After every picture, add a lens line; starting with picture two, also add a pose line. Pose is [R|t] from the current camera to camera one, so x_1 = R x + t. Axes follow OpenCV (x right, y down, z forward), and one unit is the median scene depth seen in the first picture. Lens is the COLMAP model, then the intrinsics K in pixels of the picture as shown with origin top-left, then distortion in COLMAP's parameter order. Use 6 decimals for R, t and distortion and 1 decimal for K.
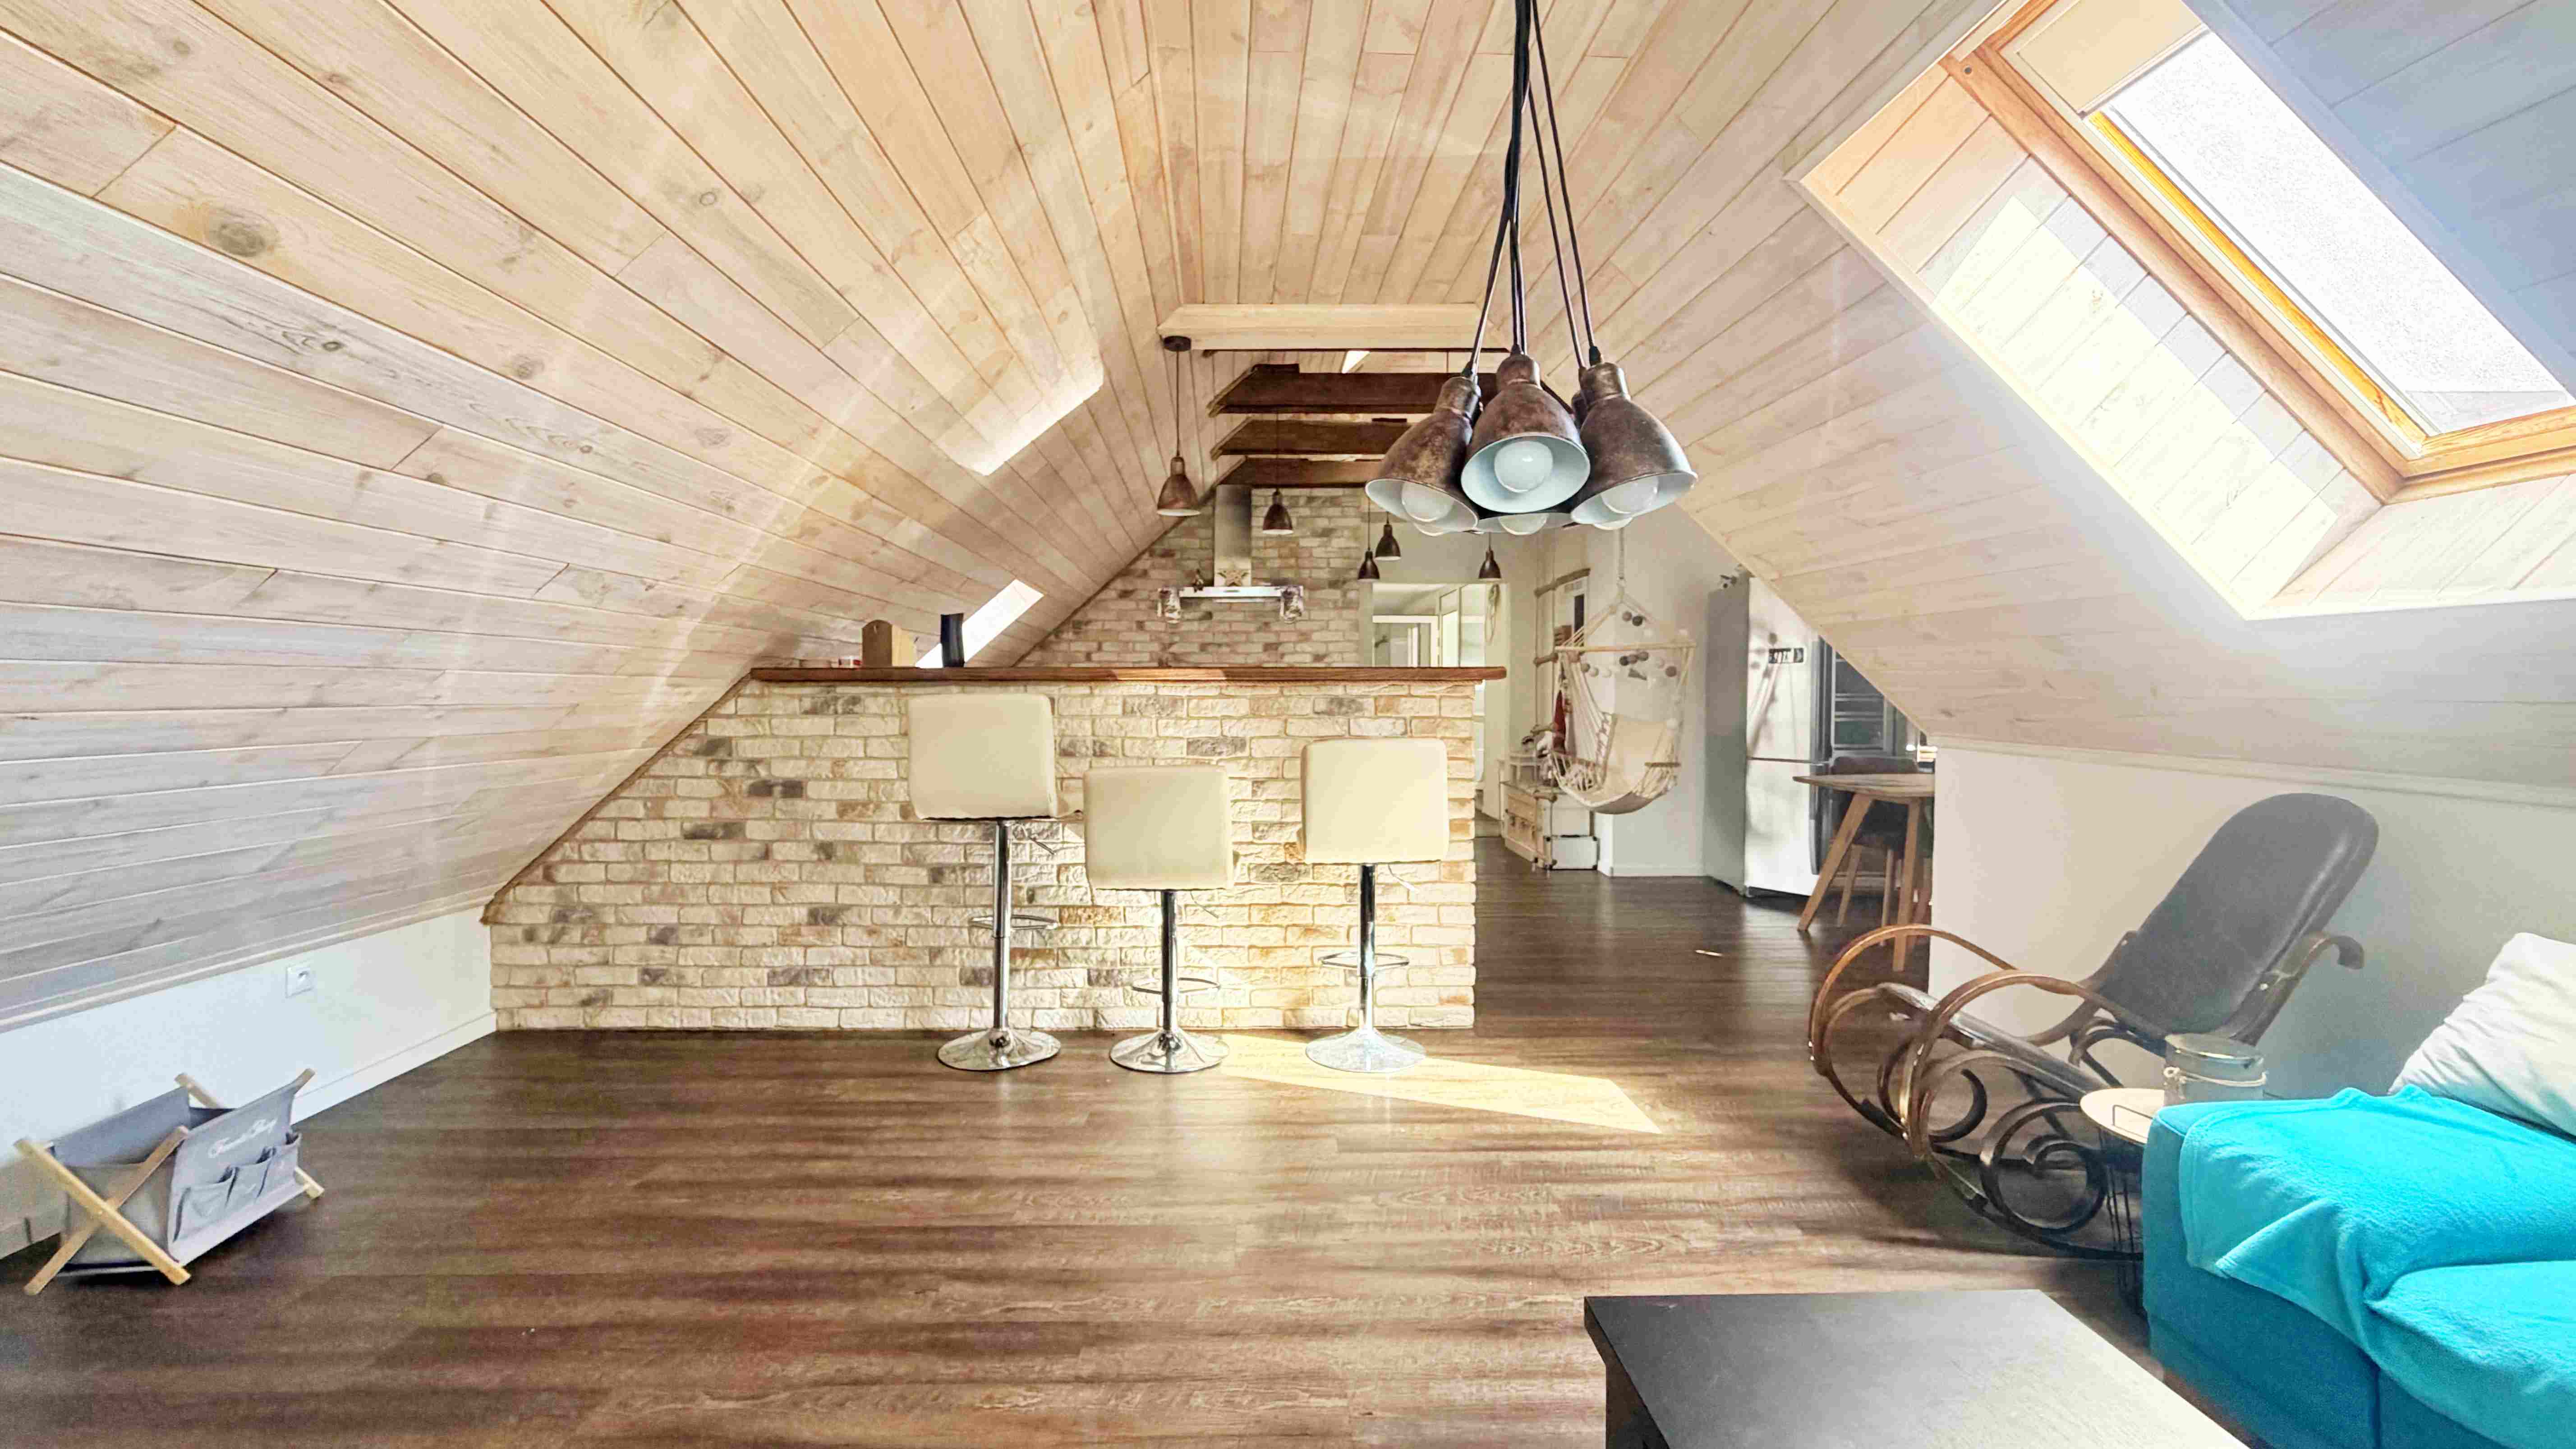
lens RADIAL K [[1071.8, 0, 1277.5], [0, 1071.8, 722.2], [0, 0, 1]] dist [-0.001120, 0.000063]
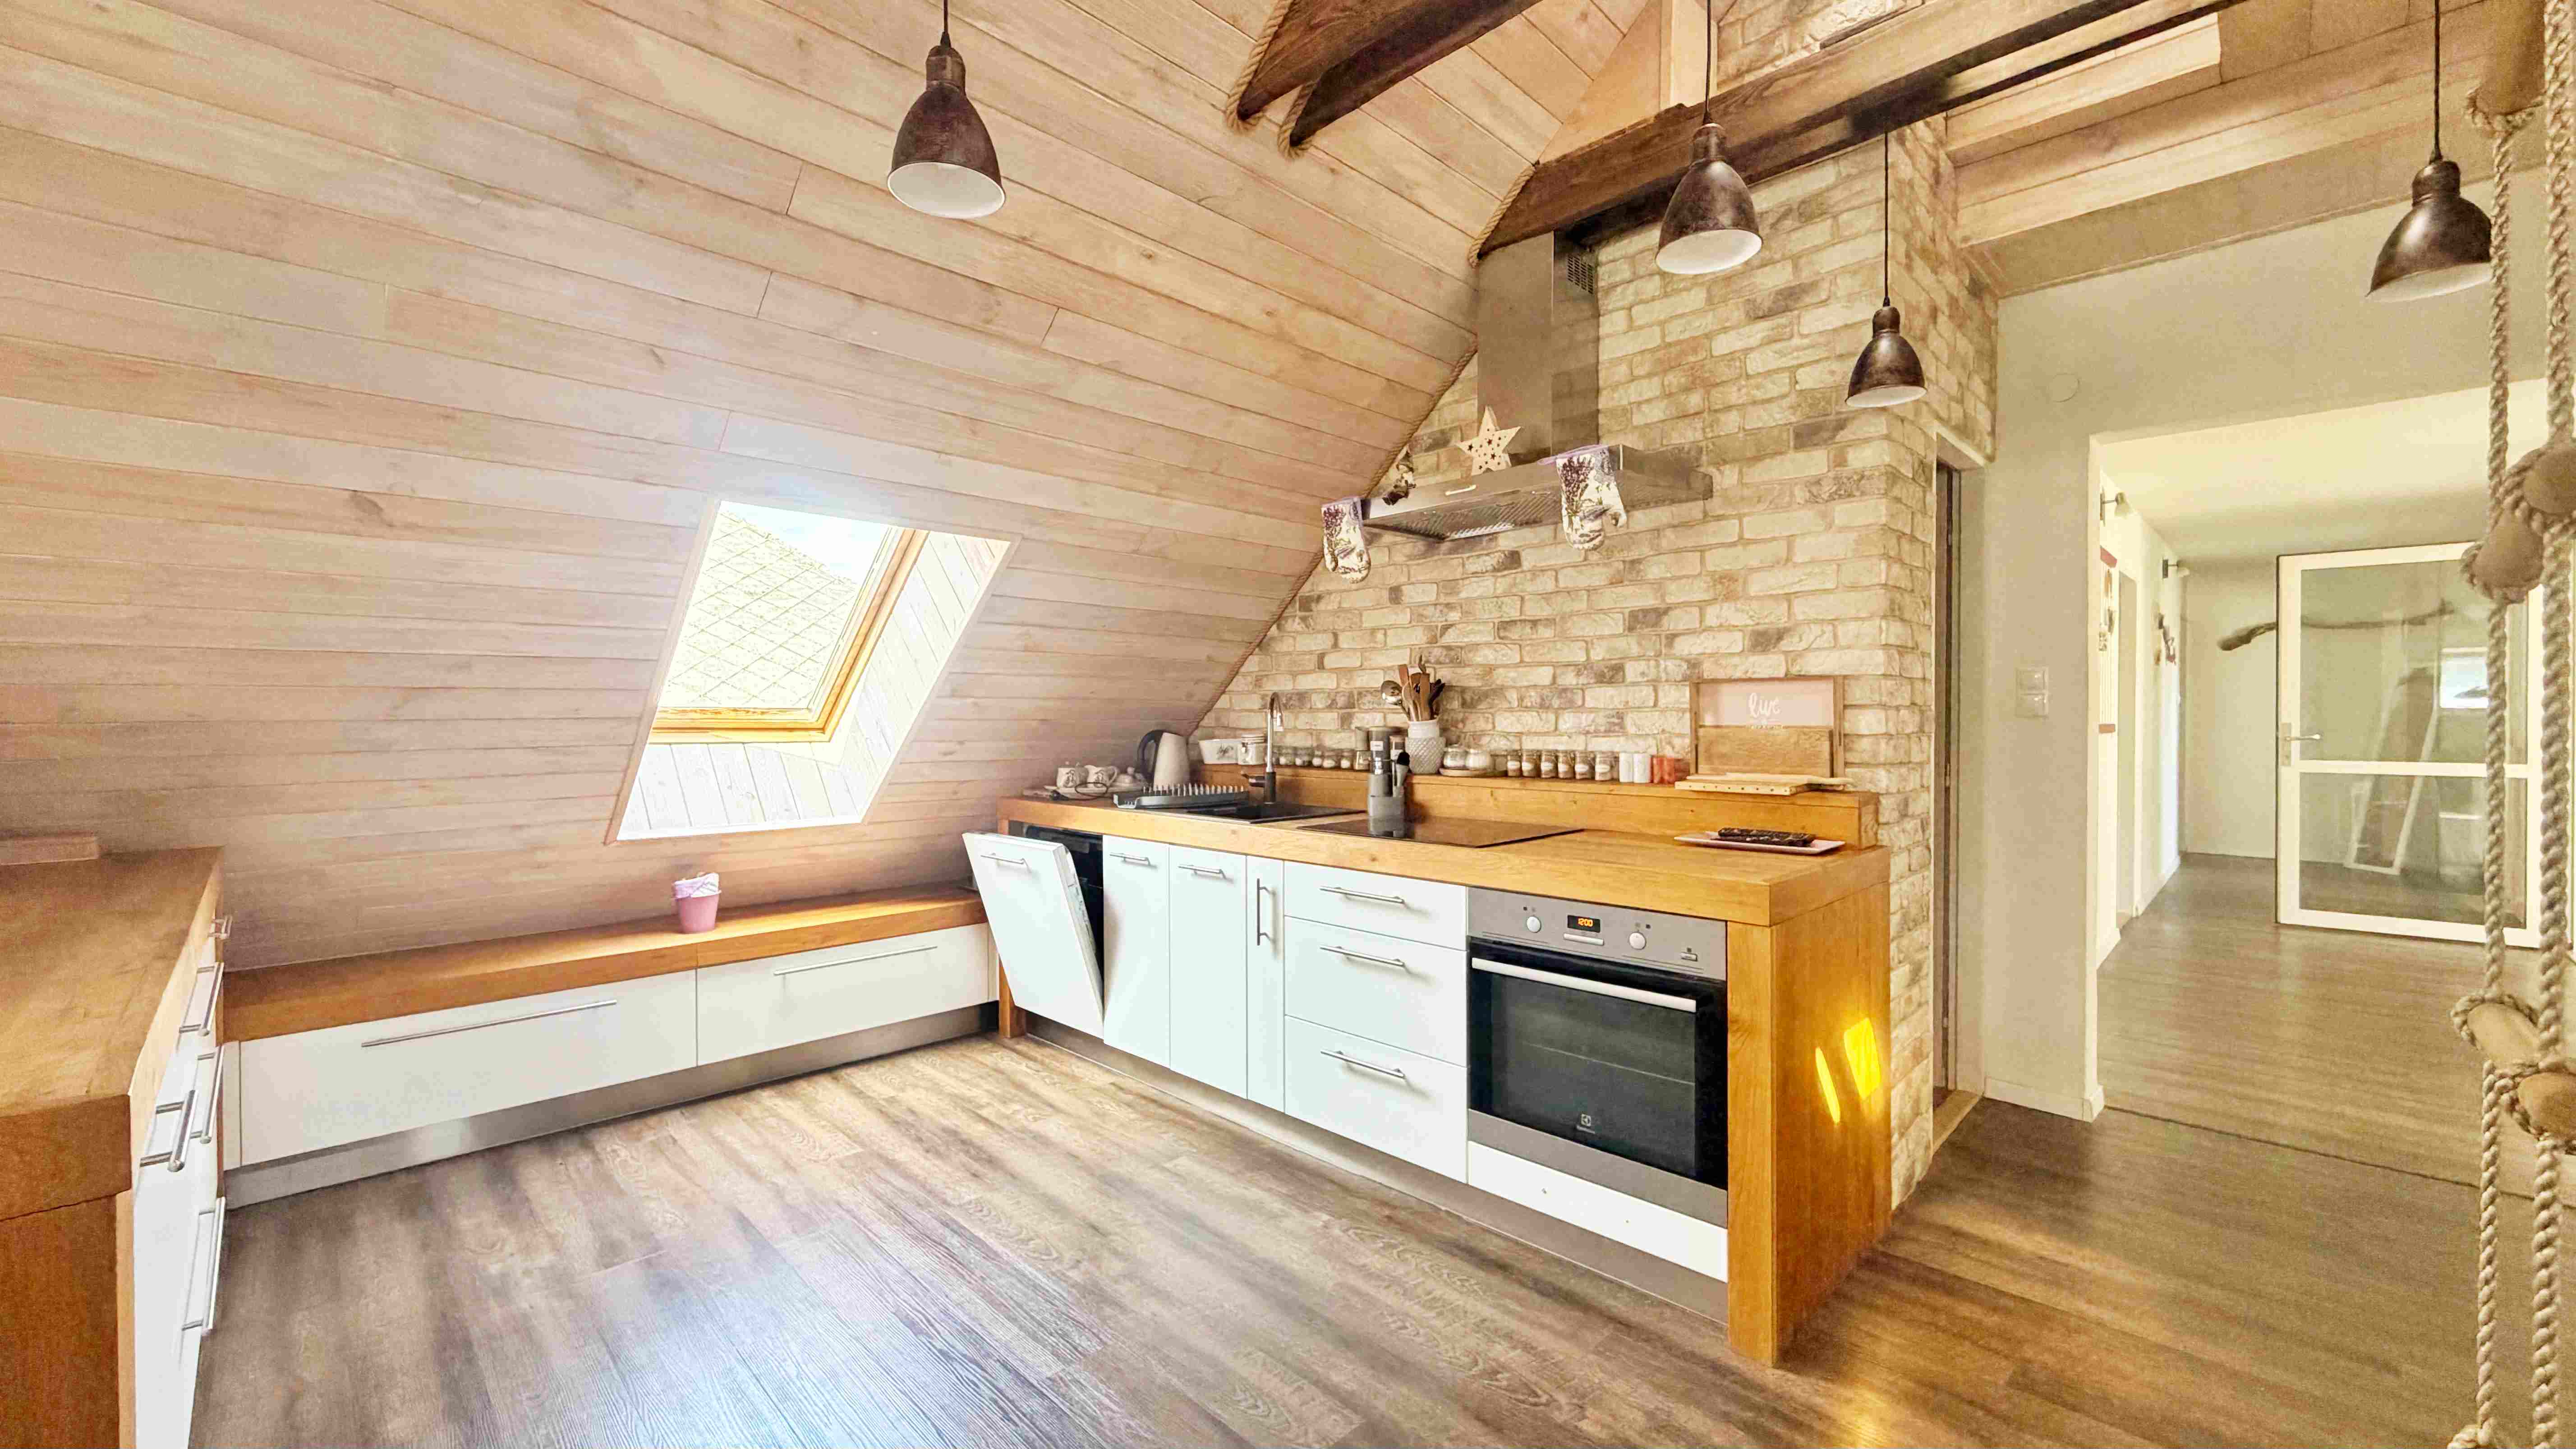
lens RADIAL K [[1027.5, 0, 1282.0], [0, 1027.5, 722.1], [0, 0, 1]] dist [-0.000136, 0.000750]
pose [[0.680473, 0.003918, -0.732763, 0.371991], [-0.016335, 0.999818, -0.009823, -0.049798], [0.732591, 0.018654, 0.680413, 1.255193]]
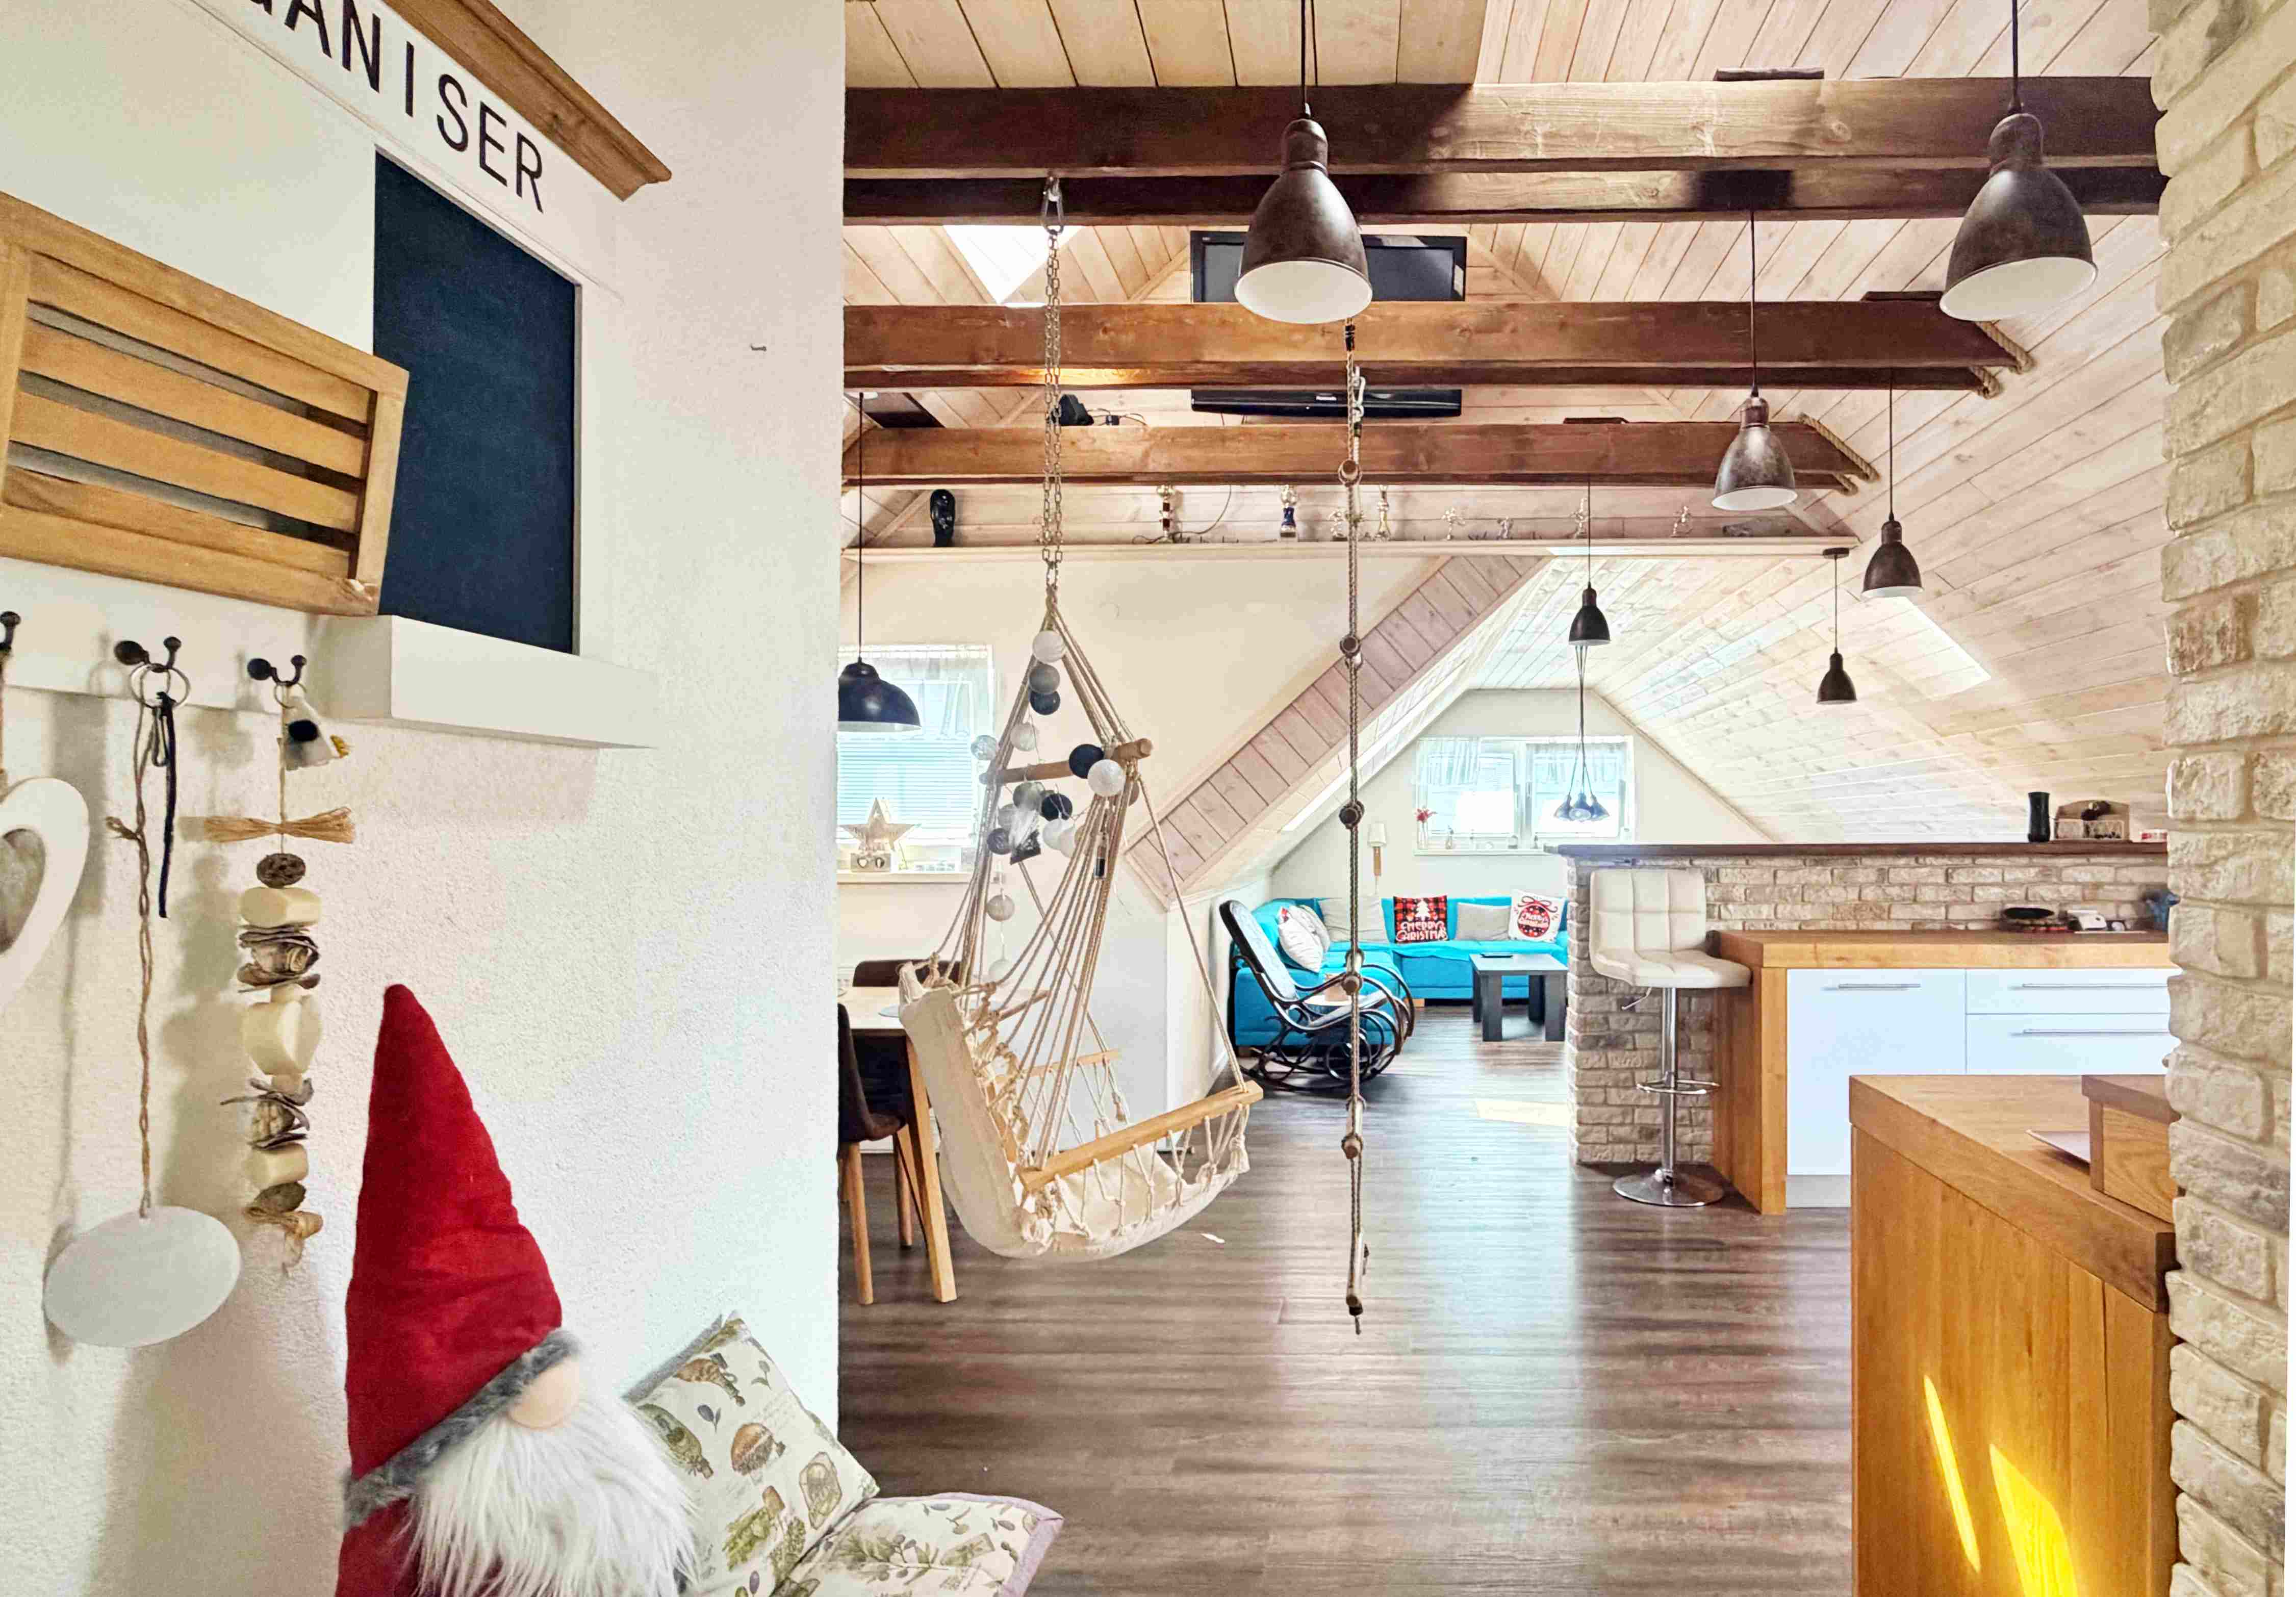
lens RADIAL K [[1168.6, 0, 1347.7], [0, 1168.6, 827.3], [0, 0, 1]] dist [0.002096, -0.000055]
pose [[-0.998294, 0.005938, 0.058089, 0.354866], [0.007262, 0.999718, 0.022604, -0.100683], [-0.057939, 0.022987, -0.998055, 2.315424]]
